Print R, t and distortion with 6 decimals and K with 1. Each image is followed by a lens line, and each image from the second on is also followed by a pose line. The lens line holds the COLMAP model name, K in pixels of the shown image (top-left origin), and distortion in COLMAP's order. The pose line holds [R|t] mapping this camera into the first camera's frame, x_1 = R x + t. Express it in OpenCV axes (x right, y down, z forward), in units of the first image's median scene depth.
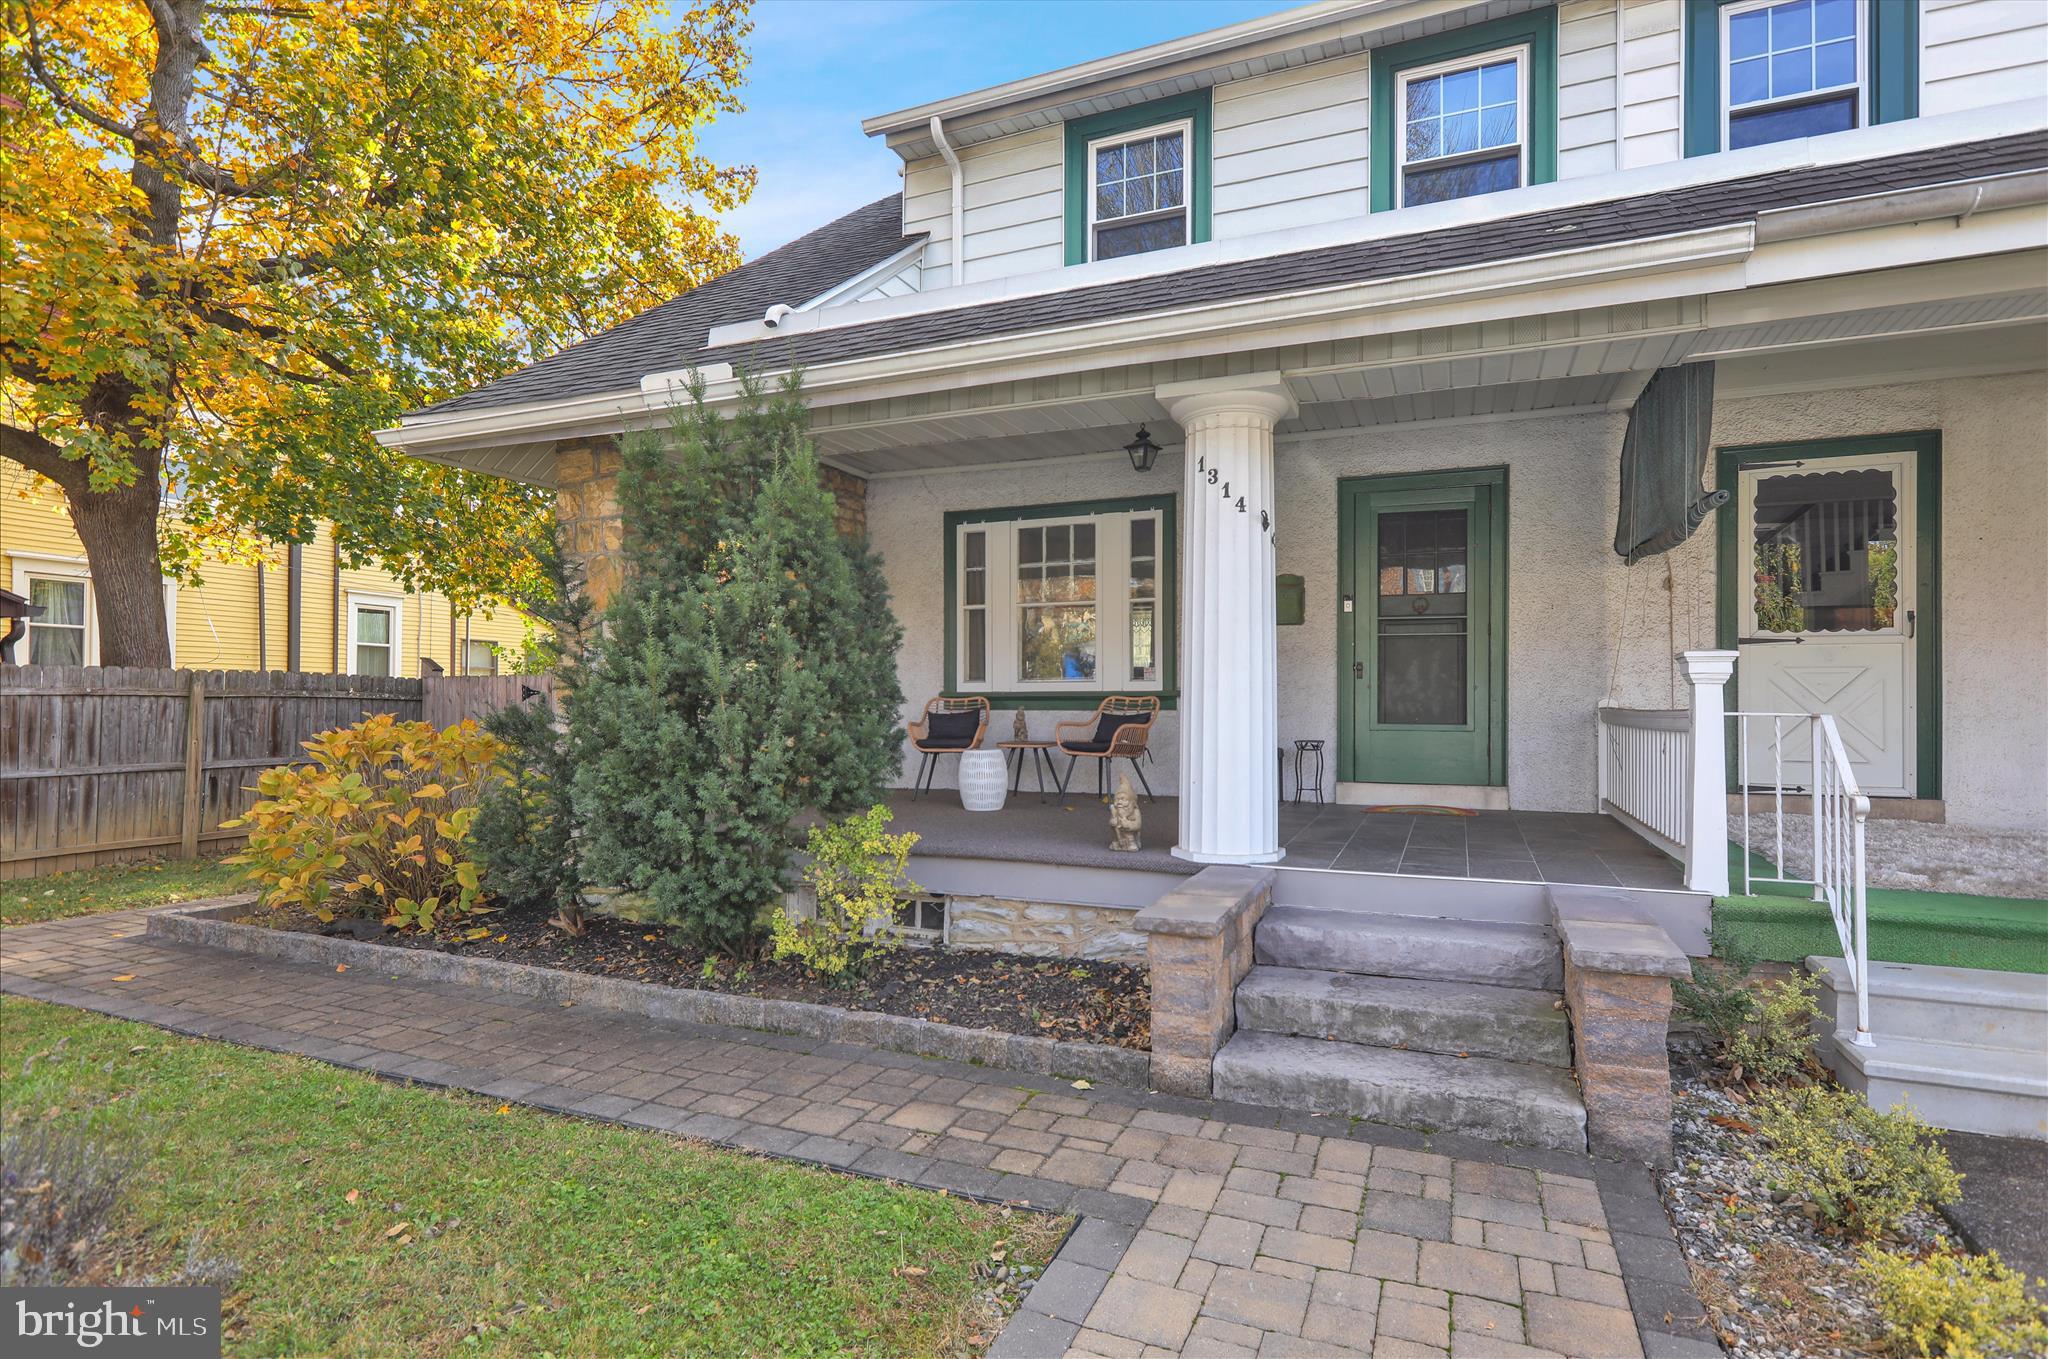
lens RADIAL K [[1033.3, 0, 1024.0], [0, 1033.3, 689.5], [0, 0, 1]] dist [0.002600, -0.000161]
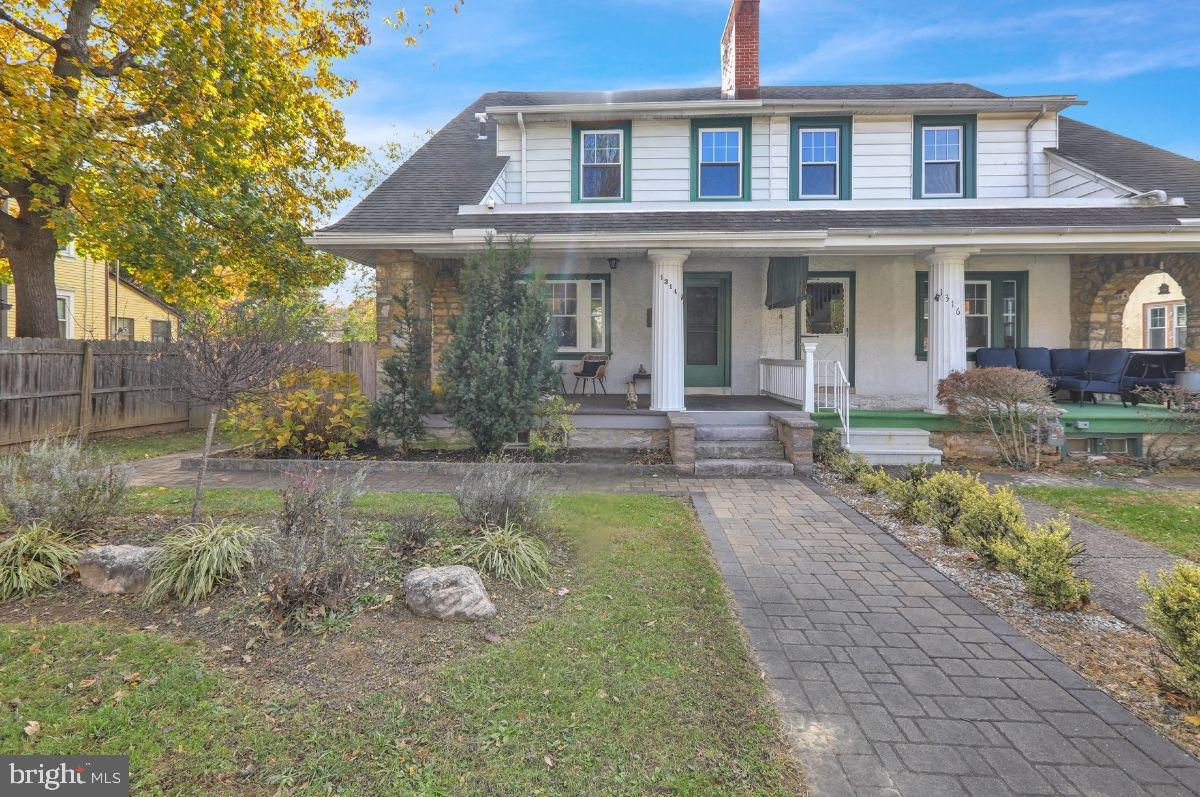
lens RADIAL K [[605.5, 0, 585.2], [0, 605.5, 353.4], [0, 0, 1]] dist [0.002600, -0.000161]
pose [[0.940485, -0.000109, 0.339835, -0.475573], [-0.003965, 0.999928, 0.011296, -0.014063], [-0.339812, -0.011971, 0.940417, -0.424648]]
